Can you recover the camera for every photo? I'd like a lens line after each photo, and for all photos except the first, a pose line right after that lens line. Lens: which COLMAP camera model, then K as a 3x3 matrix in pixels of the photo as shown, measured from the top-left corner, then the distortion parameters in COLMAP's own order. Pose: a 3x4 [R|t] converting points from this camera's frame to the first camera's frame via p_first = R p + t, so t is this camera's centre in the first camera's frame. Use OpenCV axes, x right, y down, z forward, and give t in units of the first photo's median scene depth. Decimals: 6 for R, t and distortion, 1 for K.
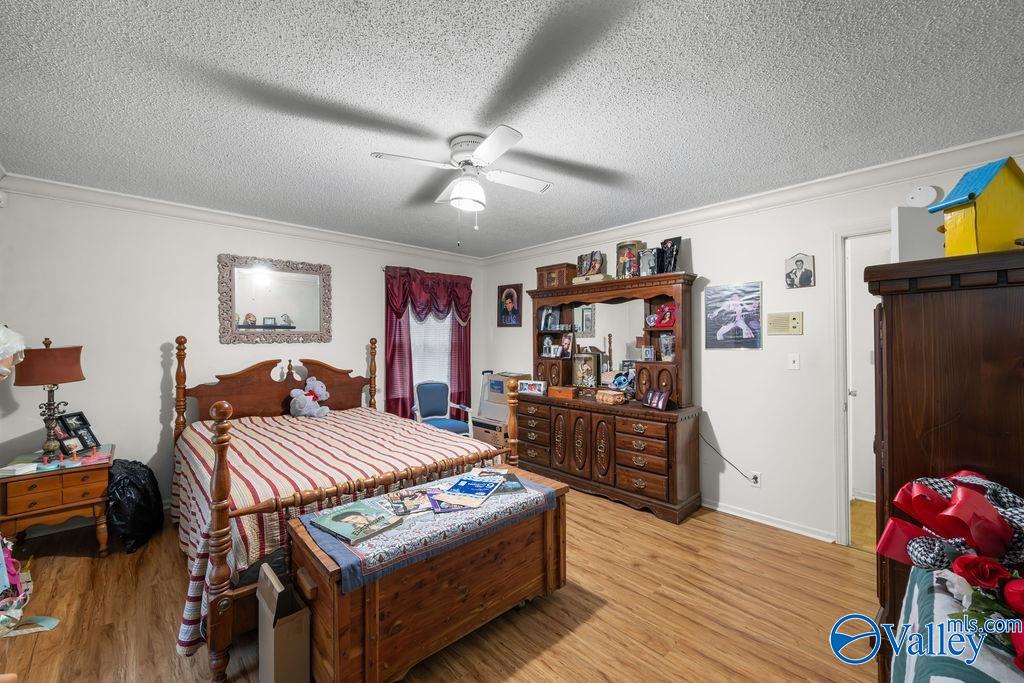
lens RADIAL K [[408.3, 0, 510.9], [0, 408.3, 342.4], [0, 0, 1]] dist [-0.002147, 0.000982]
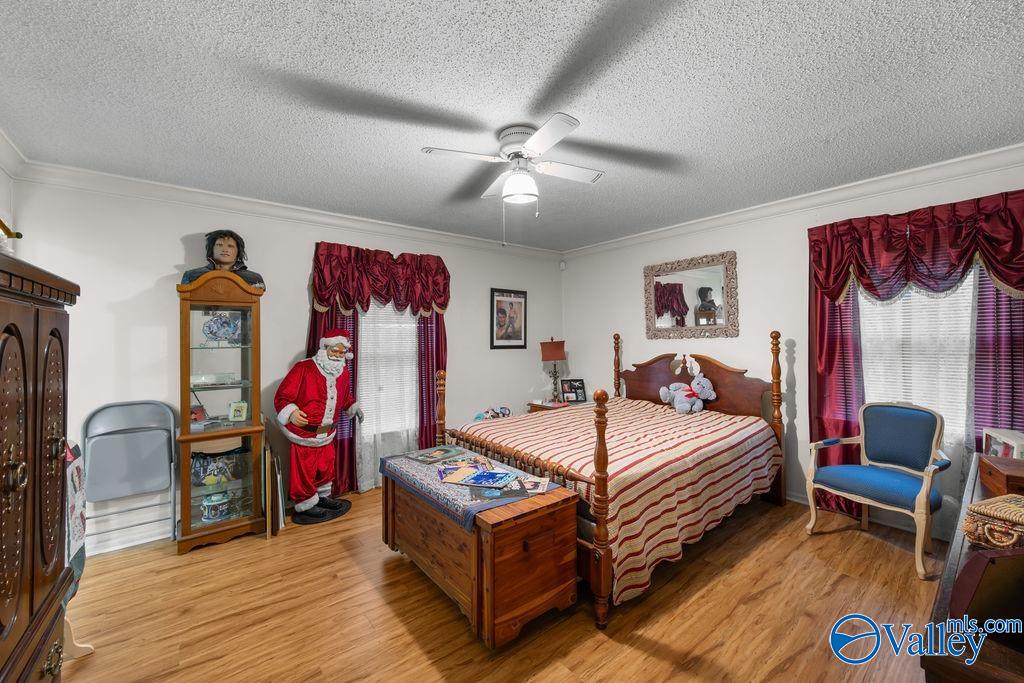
lens RADIAL K [[408.3, 0, 511.3], [0, 408.3, 338.6], [0, 0, 1]] dist [-0.002147, 0.000982]
pose [[-0.072261, -0.002048, -0.997384, 0.612470], [0.008294, 0.999962, -0.002654, 0.001279], [0.997351, -0.008464, -0.072242, 0.740185]]
